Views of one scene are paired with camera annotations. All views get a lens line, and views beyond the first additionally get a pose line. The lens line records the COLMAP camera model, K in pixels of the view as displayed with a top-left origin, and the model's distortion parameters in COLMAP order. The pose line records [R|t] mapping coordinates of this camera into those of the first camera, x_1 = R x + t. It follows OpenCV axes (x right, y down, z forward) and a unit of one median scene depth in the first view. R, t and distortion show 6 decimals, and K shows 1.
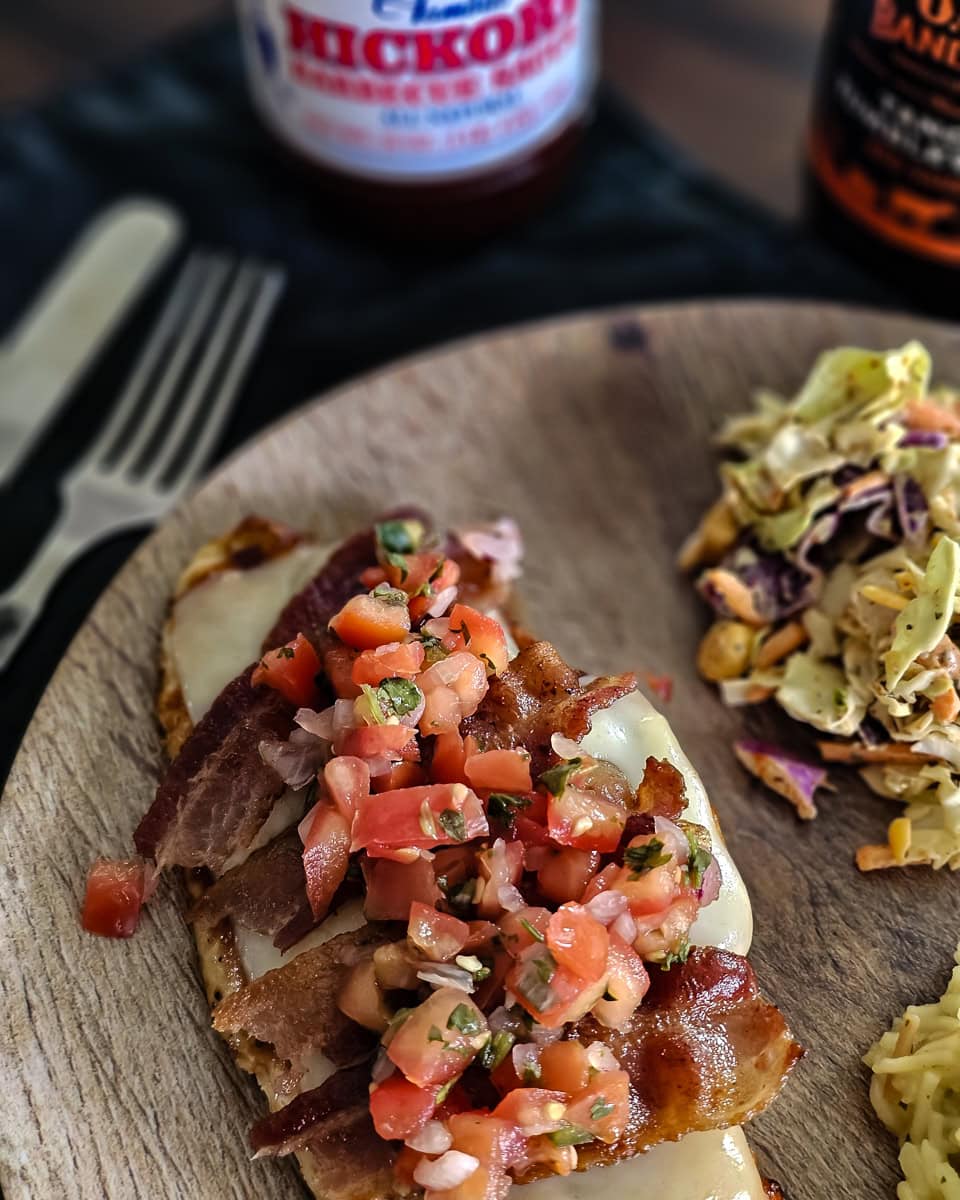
lens RADIAL K [[1612.5, 0, 480.0], [0, 1612.5, 600.0], [0, 0, 1]] dist [0.228090, -0.593019]
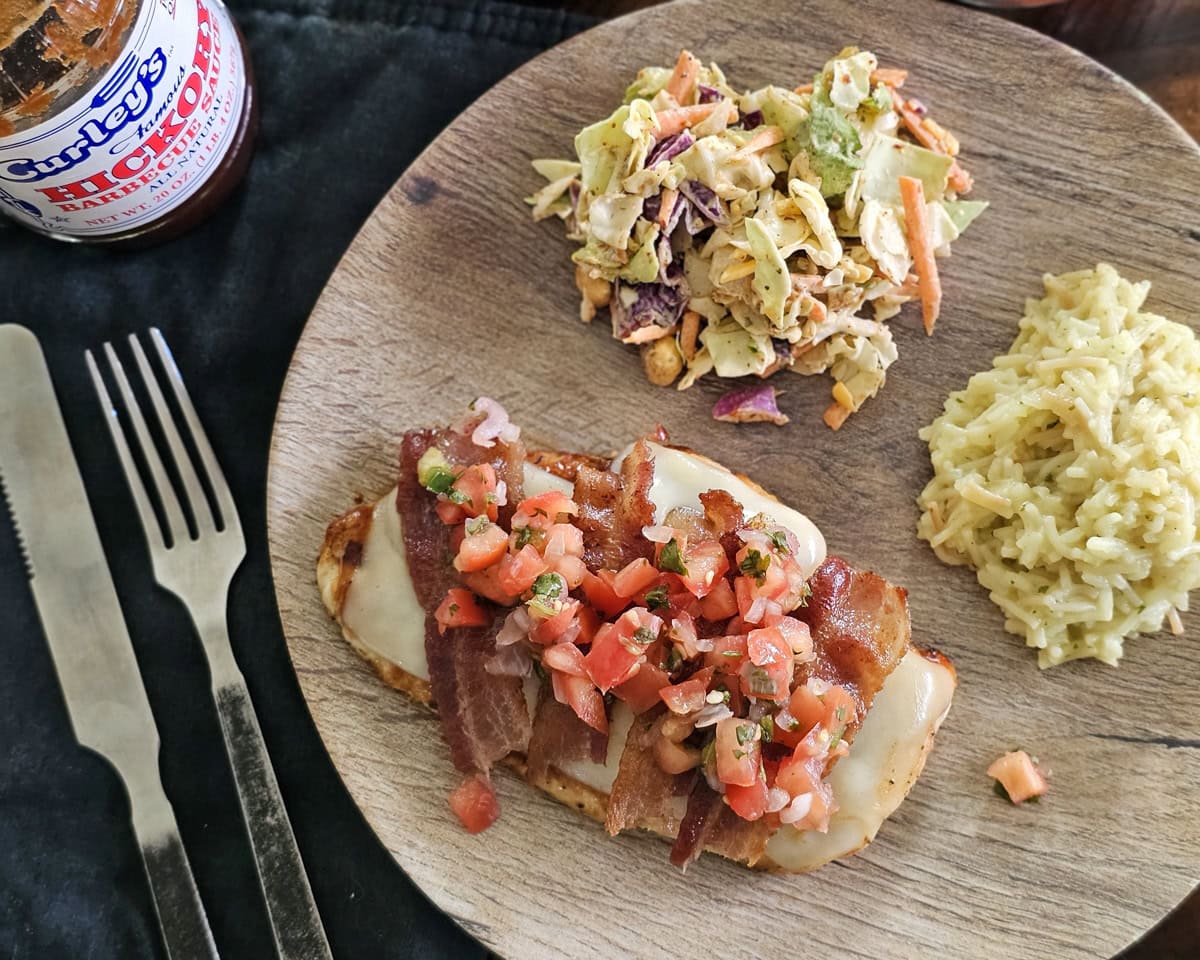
lens RADIAL K [[1612.5, 0, 600.0], [0, 1612.5, 480.0], [0, 0, 1]] dist [0.228090, -0.593019]
pose [[0.740633, -0.669849, 0.052582, -0.025479], [0.616283, 0.708412, 0.344018, -0.435653], [-0.267689, -0.222386, 0.937490, -0.298299]]
